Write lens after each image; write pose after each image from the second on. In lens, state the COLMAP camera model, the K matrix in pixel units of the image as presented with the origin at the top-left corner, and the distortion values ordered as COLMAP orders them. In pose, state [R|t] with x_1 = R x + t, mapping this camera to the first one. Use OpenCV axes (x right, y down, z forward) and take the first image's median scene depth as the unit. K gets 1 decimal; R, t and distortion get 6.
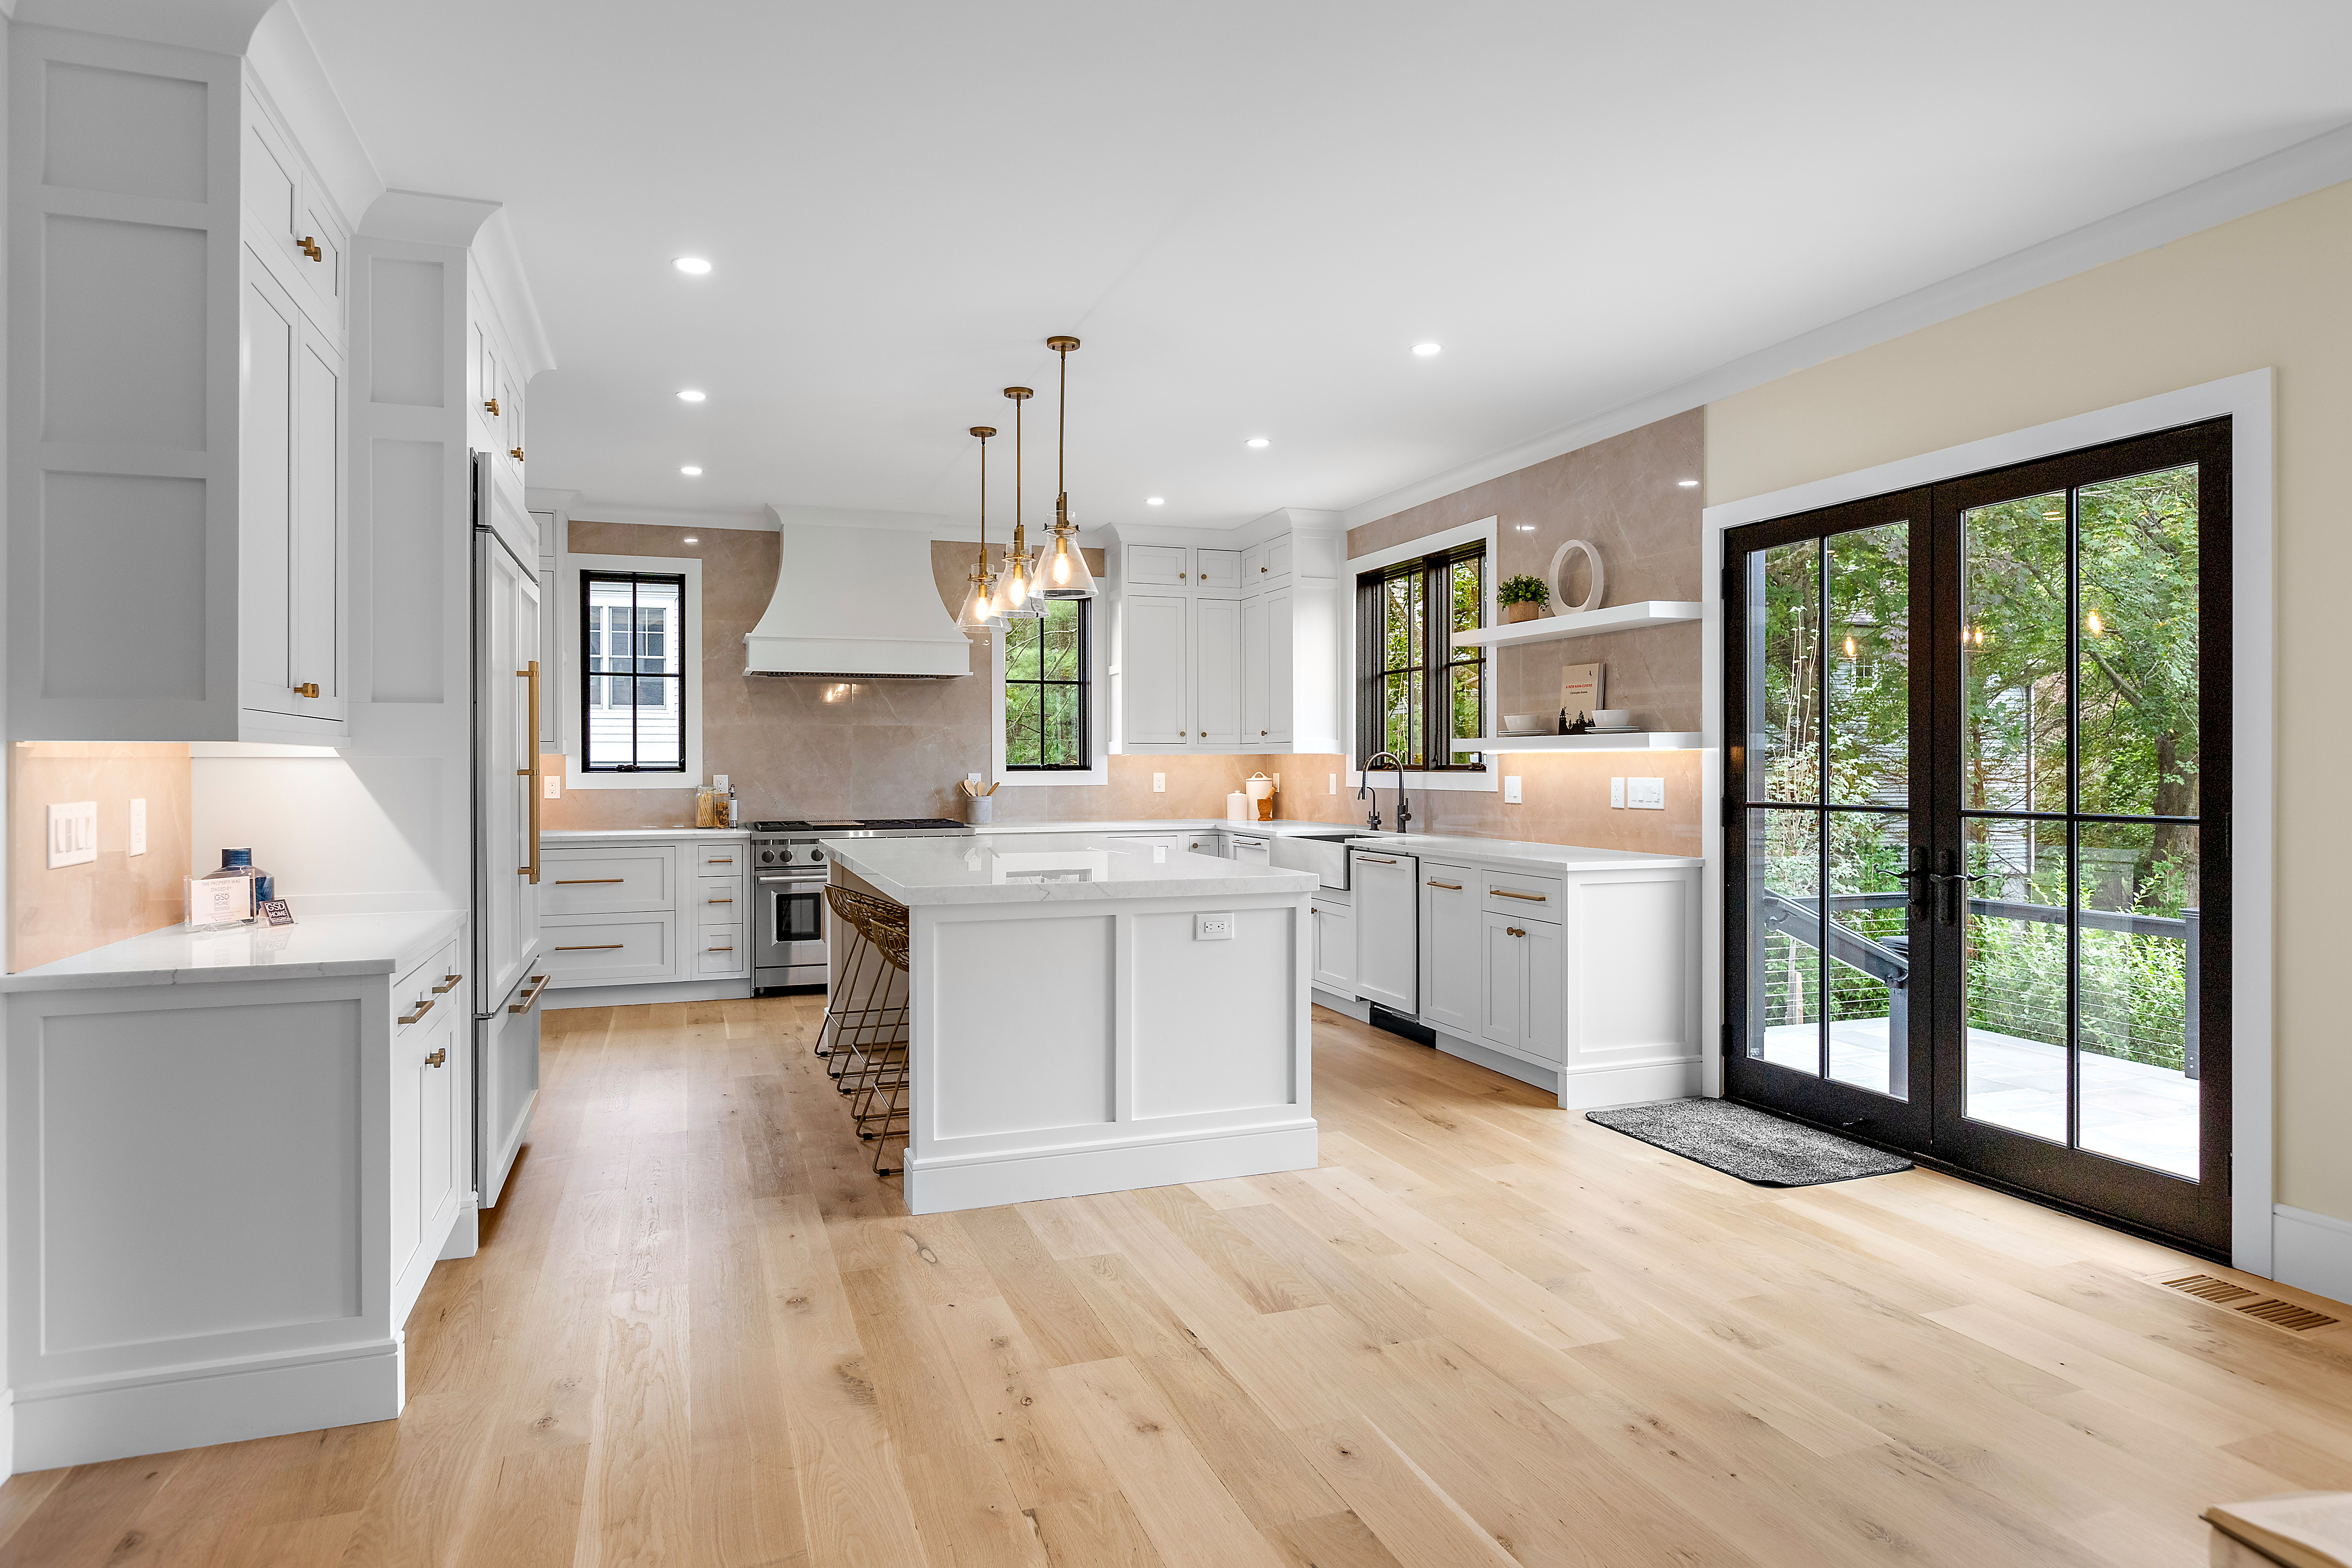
lens RADIAL K [[1339.2, 0, 1168.9], [0, 1339.2, 766.7], [0, 0, 1]] dist [-0.010586, 0.000759]
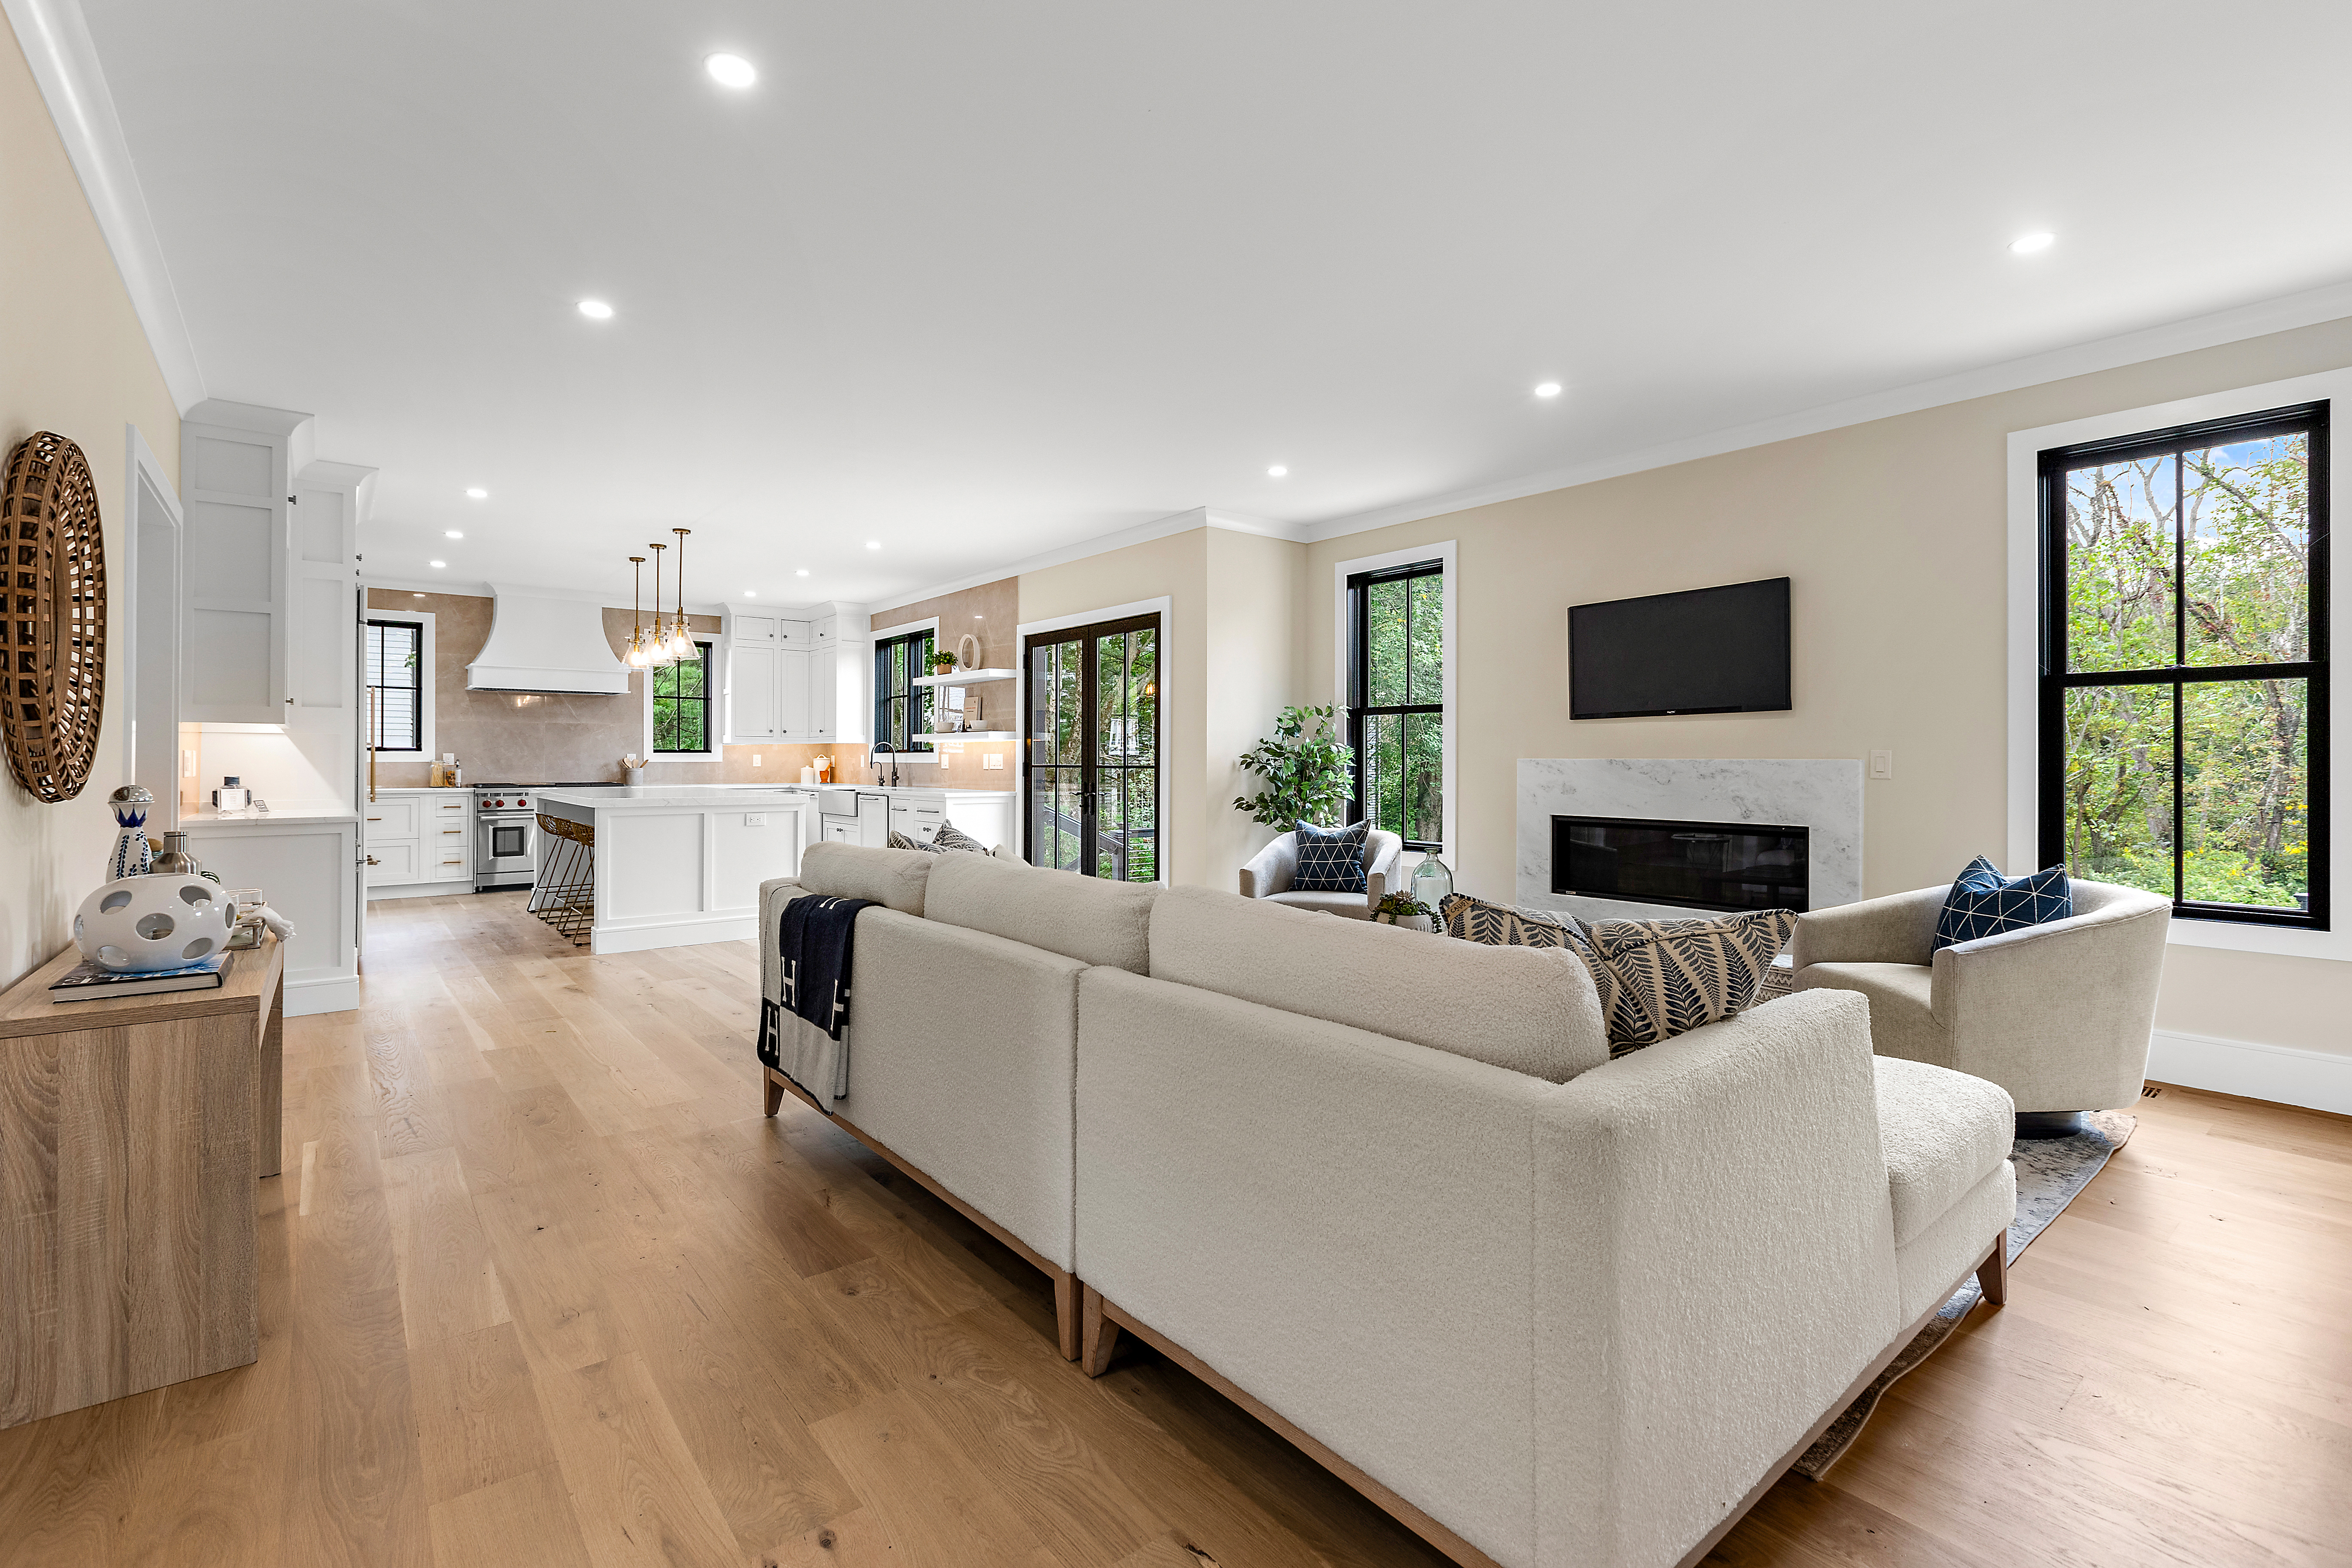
lens RADIAL K [[1062.7, 0, 1167.6], [0, 1062.7, 758.6], [0, 0, 1]] dist [0.008774, 0.000205]
pose [[0.948901, 0.004425, 0.315544, 0.078934], [-0.003063, 0.999984, -0.004810, 0.018802], [-0.315560, 0.003598, 0.948899, -0.527094]]
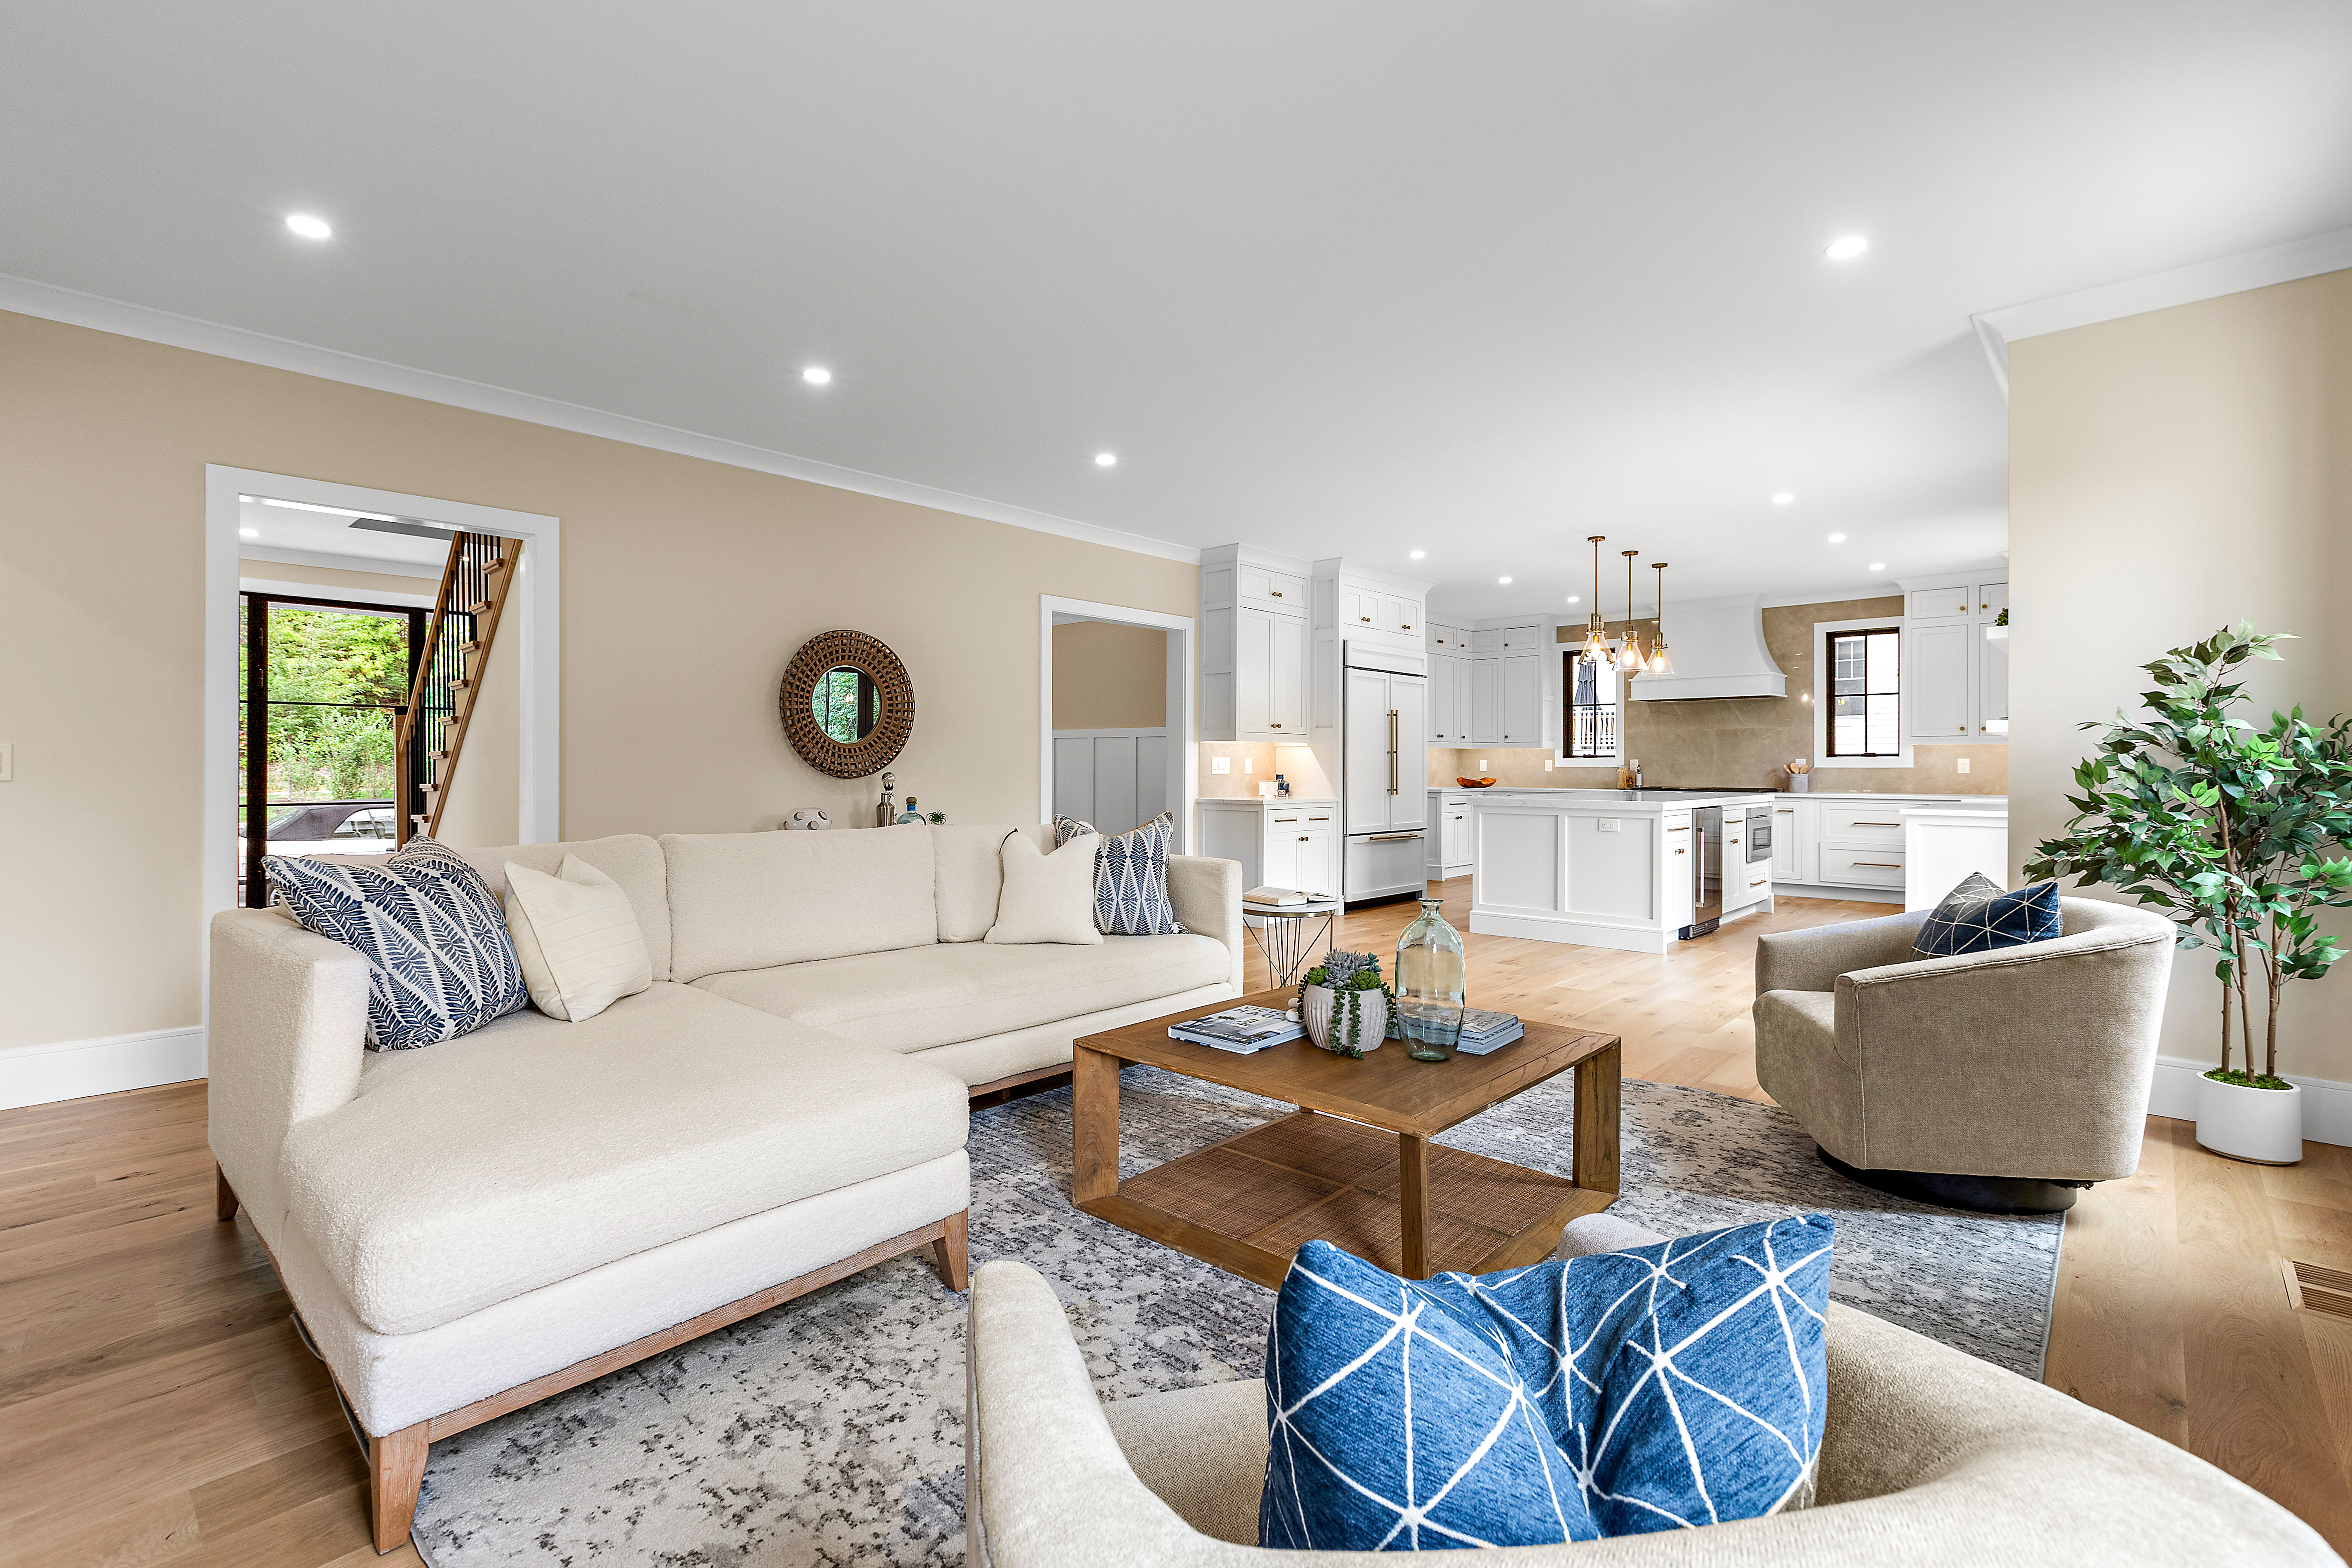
lens RADIAL K [[1062.7, 0, 1179.2], [0, 1062.7, 759.9], [0, 0, 1]] dist [0.008774, 0.000205]
pose [[0.464348, -0.002222, -0.885650, 0.759730], [-0.005584, 0.999970, -0.005437, 0.021222], [0.885635, 0.007470, 0.464322, -0.217733]]
